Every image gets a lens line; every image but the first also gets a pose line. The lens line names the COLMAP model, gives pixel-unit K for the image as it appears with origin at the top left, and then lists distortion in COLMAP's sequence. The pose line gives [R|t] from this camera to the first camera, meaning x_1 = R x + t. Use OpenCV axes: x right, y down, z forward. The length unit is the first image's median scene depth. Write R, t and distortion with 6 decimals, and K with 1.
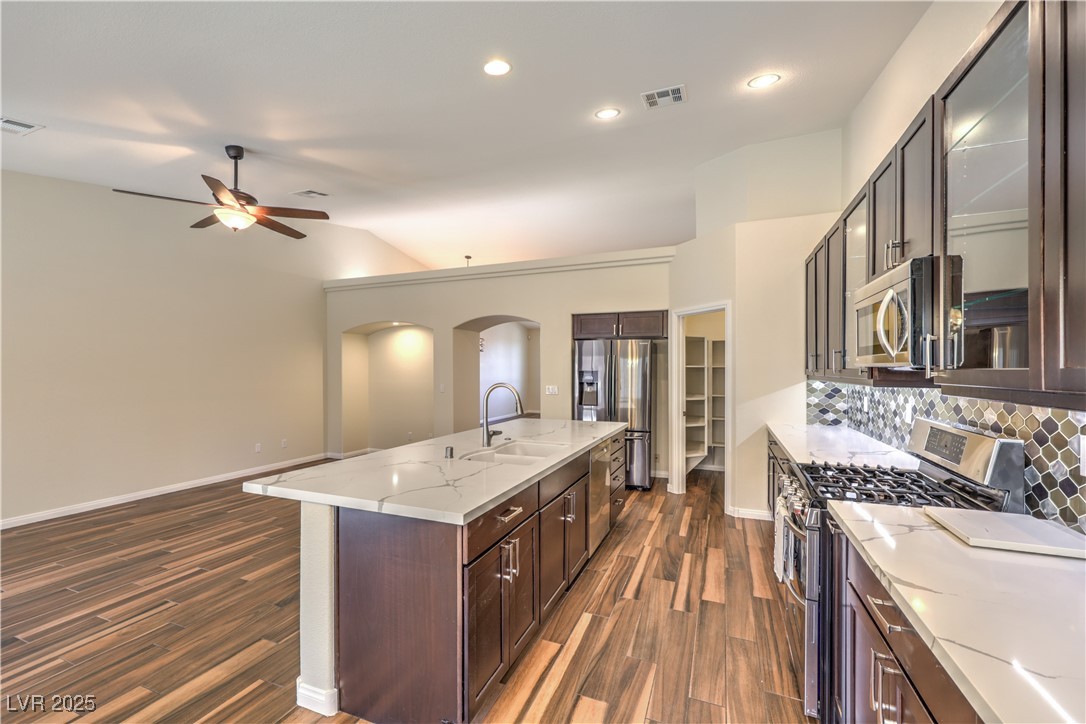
lens RADIAL K [[446.5, 0, 540.1], [0, 446.5, 372.5], [0, 0, 1]] dist [-0.000961, -0.000198]
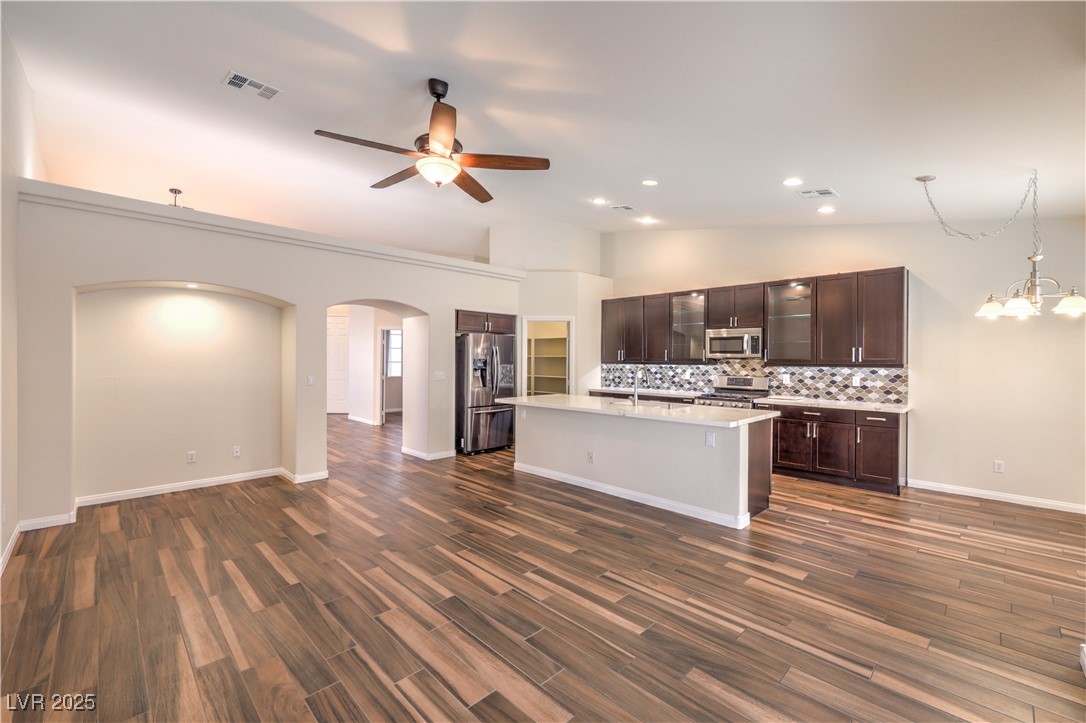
lens RADIAL K [[450.6, 0, 543.0], [0, 450.6, 361.5], [0, 0, 1]] dist [-0.001744, 0.000011]
pose [[0.401143, -0.005590, 0.915998, -1.311919], [0.002660, 0.999984, 0.004938, -0.003930], [-0.916011, 0.000456, 0.401152, 0.486243]]
